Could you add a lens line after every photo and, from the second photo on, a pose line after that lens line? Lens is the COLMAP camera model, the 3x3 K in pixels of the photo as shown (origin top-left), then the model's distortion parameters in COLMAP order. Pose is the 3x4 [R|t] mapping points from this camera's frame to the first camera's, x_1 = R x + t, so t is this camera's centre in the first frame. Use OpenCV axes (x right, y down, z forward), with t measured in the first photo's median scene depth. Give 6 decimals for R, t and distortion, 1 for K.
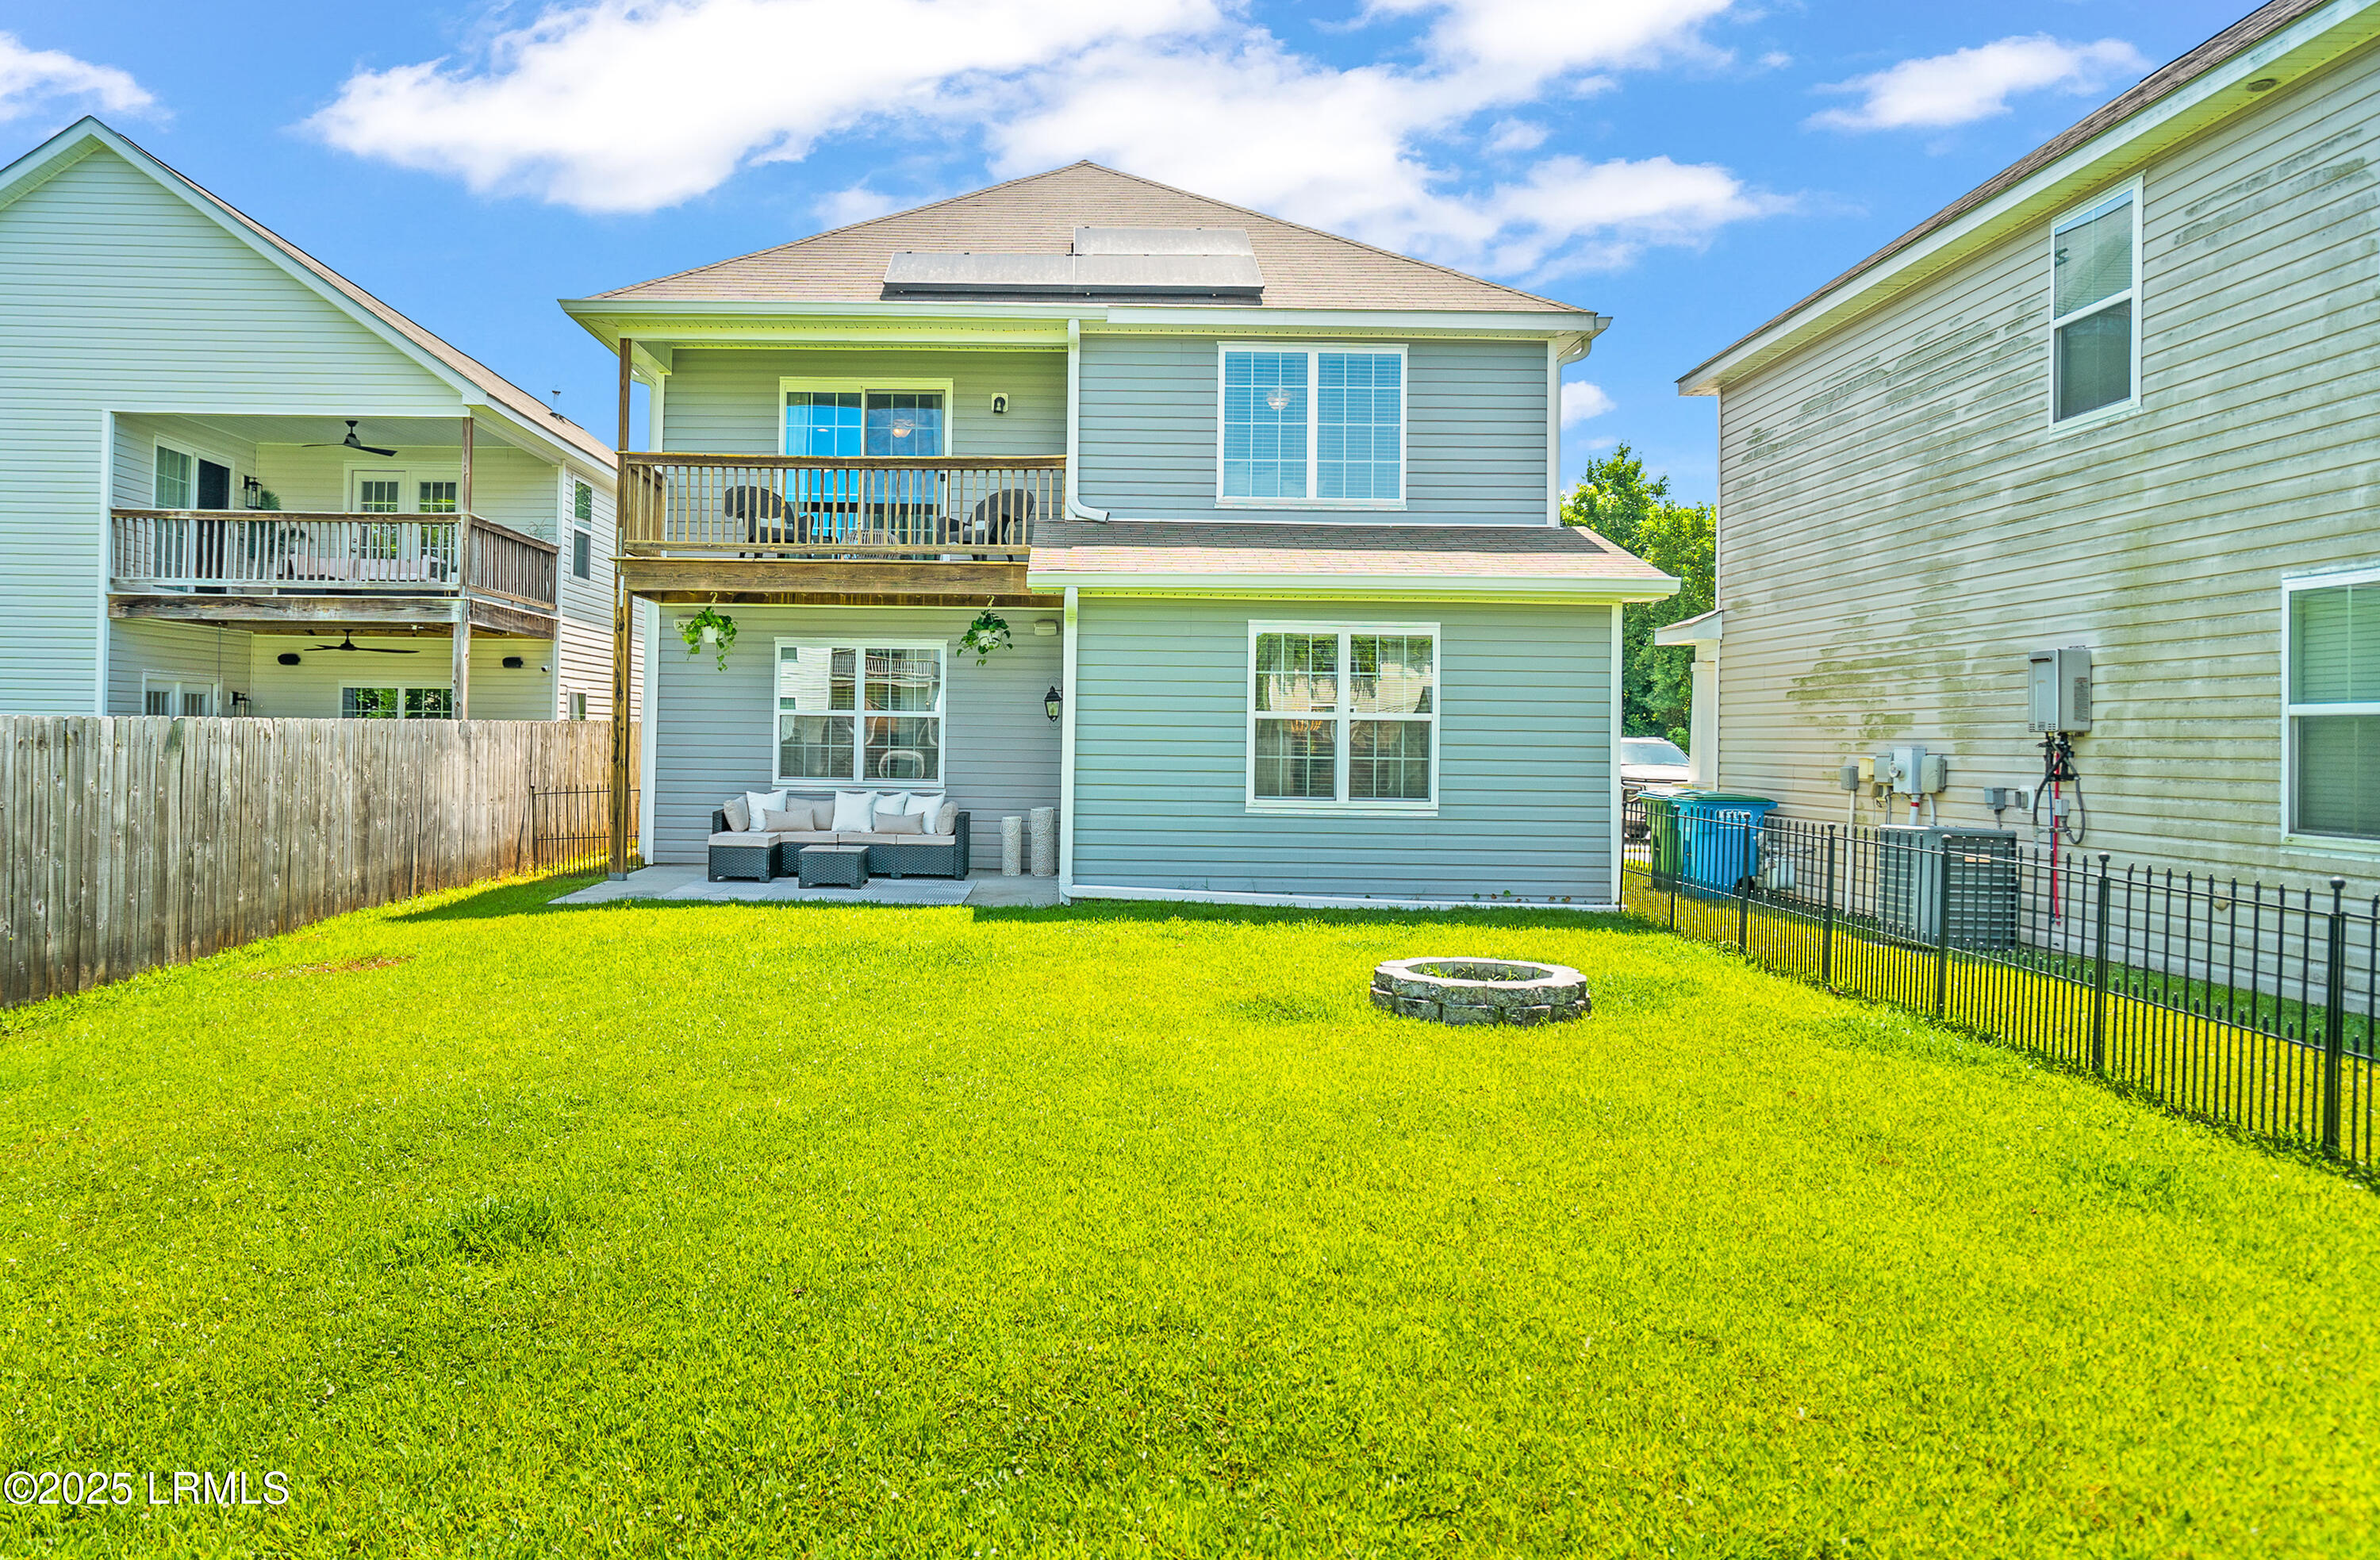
lens RADIAL K [[1645.7, 0, 1055.5], [0, 1645.7, 734.2], [0, 0, 1]] dist [-0.006527, -0.000397]
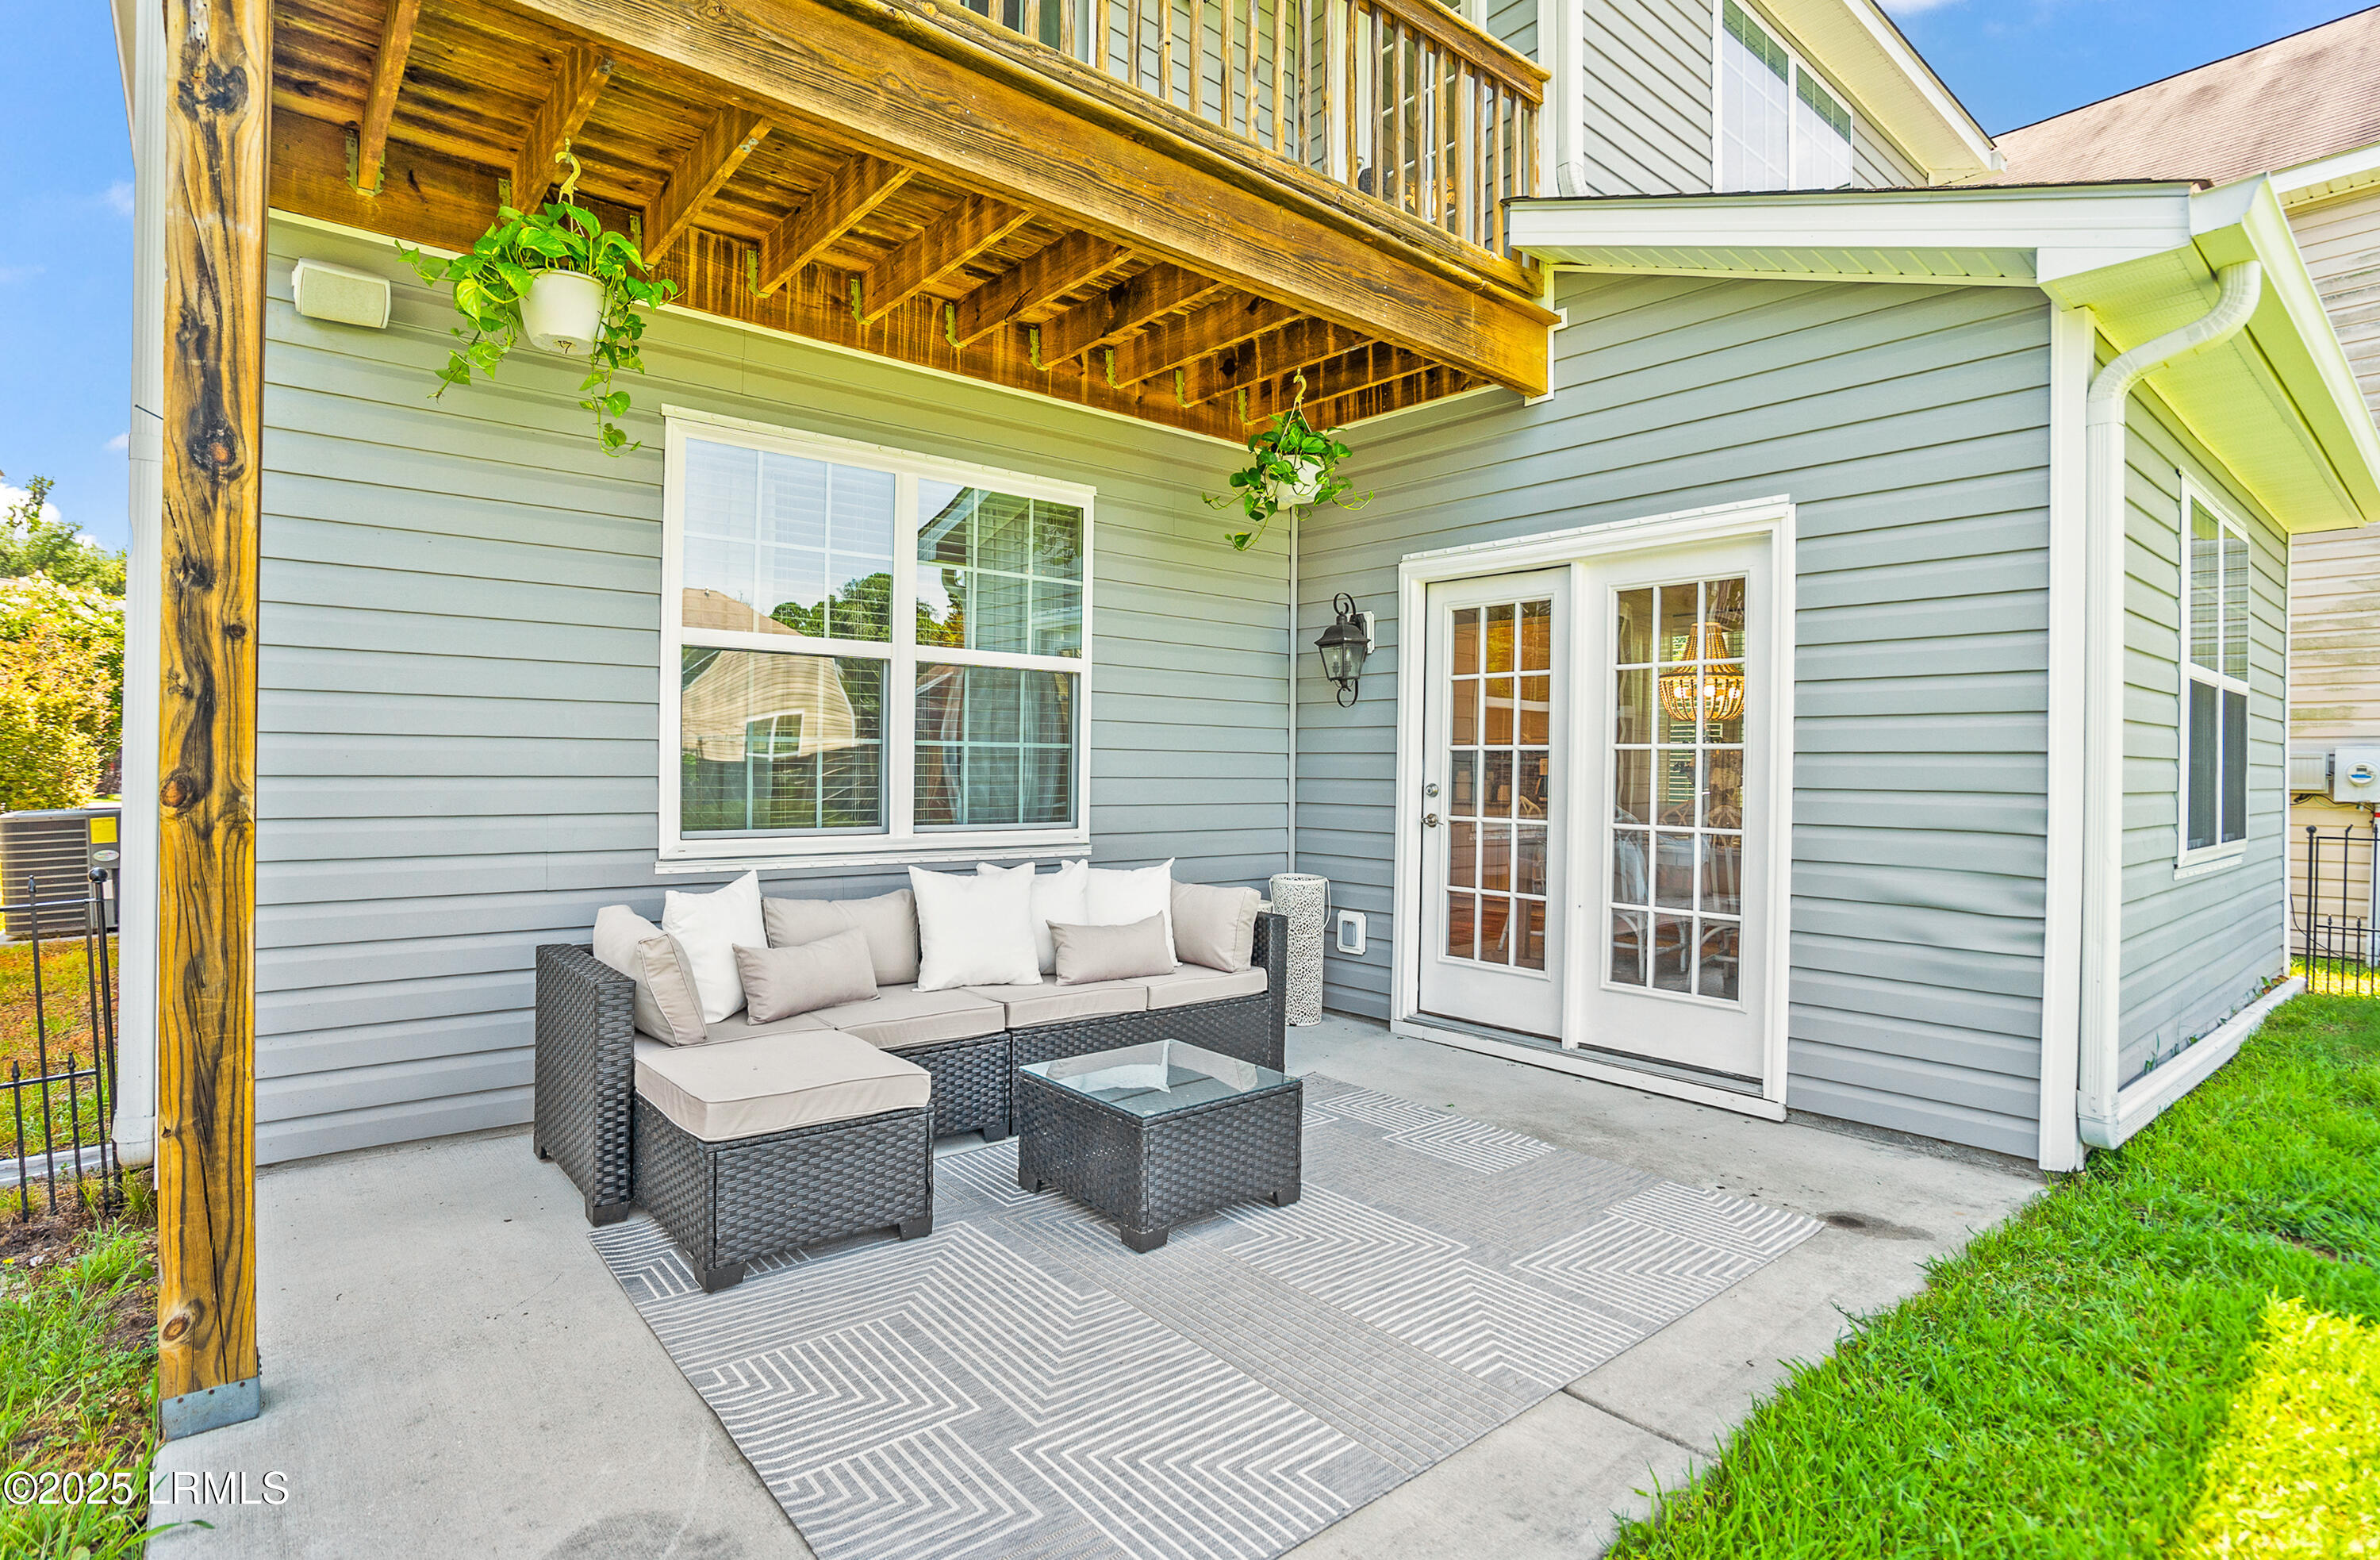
lens RADIAL K [[1169.8, 0, 1182.2], [0, 1169.8, 794.7], [0, 0, 1]] dist [-0.057183, 0.018212]
pose [[0.765466, -0.021969, 0.643101, -0.258532], [0.000542, 0.999439, 0.033497, 0.011128], [-0.643476, -0.025292, 0.765049, 0.812299]]
